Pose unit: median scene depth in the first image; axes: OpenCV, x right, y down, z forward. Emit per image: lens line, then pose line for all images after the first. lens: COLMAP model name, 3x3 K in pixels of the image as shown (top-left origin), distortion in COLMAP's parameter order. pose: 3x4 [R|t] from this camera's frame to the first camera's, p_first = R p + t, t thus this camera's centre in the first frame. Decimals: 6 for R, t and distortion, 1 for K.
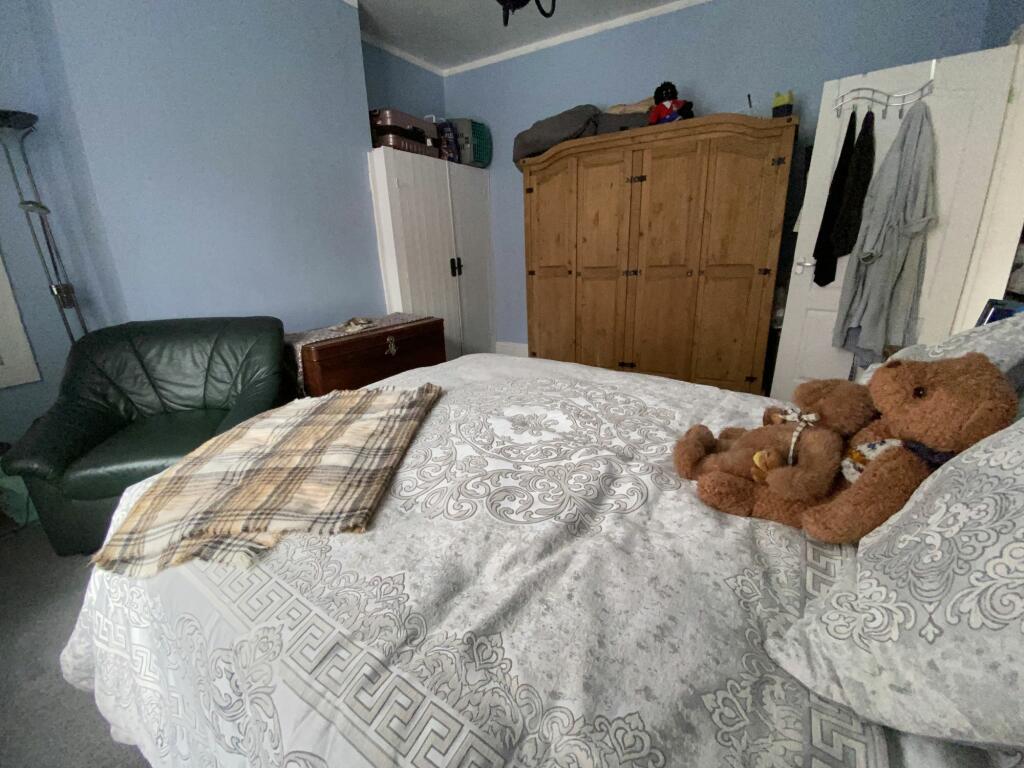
lens RADIAL K [[424.3, 0, 511.8], [0, 424.3, 380.8], [0, 0, 1]] dist [-0.000576, -0.000449]
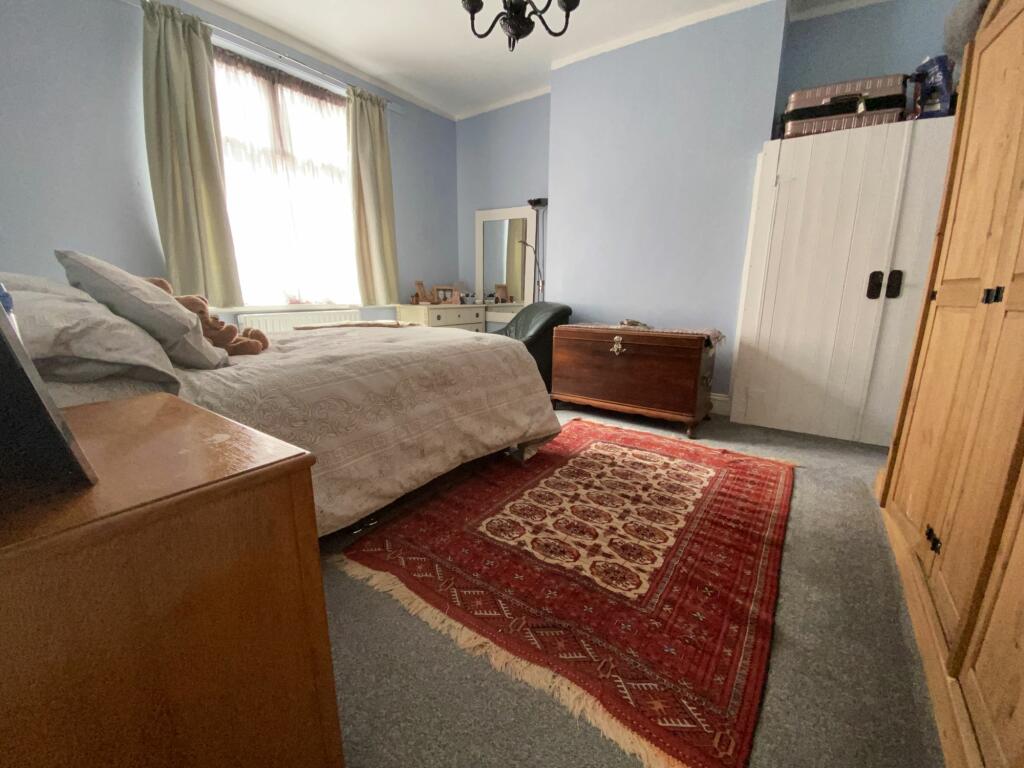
lens RADIAL K [[424.3, 0, 511.8], [0, 424.3, 380.8], [0, 0, 1]] dist [-0.000576, -0.000449]
pose [[-0.023713, 0.244335, -0.969401, 0.653915], [-0.325881, 0.914820, 0.238549, -0.129972], [0.945113, 0.321566, 0.057931, 0.586608]]
